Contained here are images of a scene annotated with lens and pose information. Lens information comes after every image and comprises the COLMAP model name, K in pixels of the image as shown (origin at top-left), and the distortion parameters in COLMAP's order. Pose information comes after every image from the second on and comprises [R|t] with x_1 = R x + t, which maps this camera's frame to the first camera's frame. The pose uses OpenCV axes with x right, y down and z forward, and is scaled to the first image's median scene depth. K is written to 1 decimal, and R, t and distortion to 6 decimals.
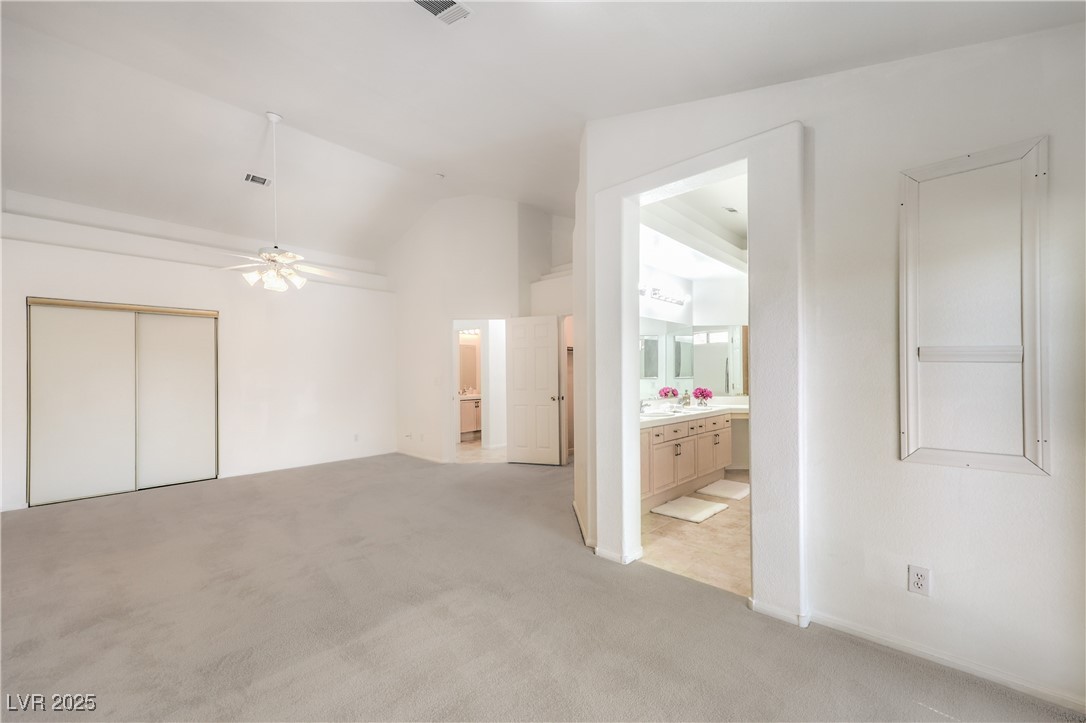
lens RADIAL K [[436.8, 0, 543.7], [0, 436.8, 371.7], [0, 0, 1]] dist [0.019383, -0.000028]
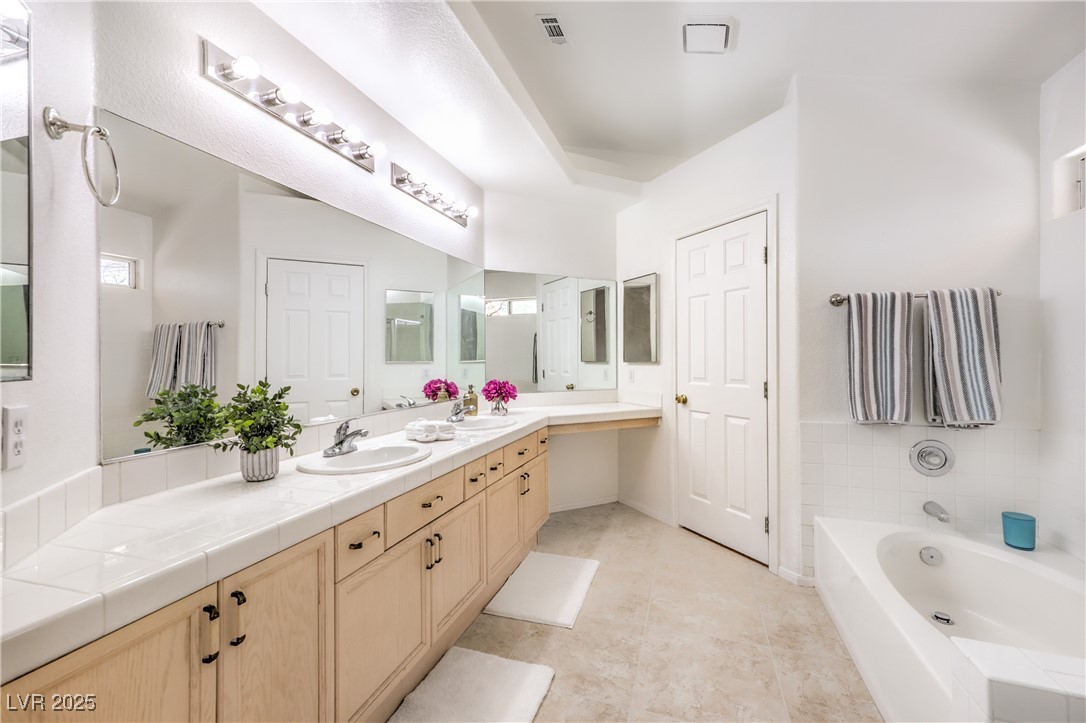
lens RADIAL K [[435.3, 0, 550.5], [0, 435.3, 359.7], [0, 0, 1]] dist [0.012887, 0.000047]
pose [[0.900233, 0.001415, 0.435407, 0.183957], [-0.005340, 0.999955, 0.007792, 0.006876], [-0.435376, -0.009340, 0.900200, 0.487747]]
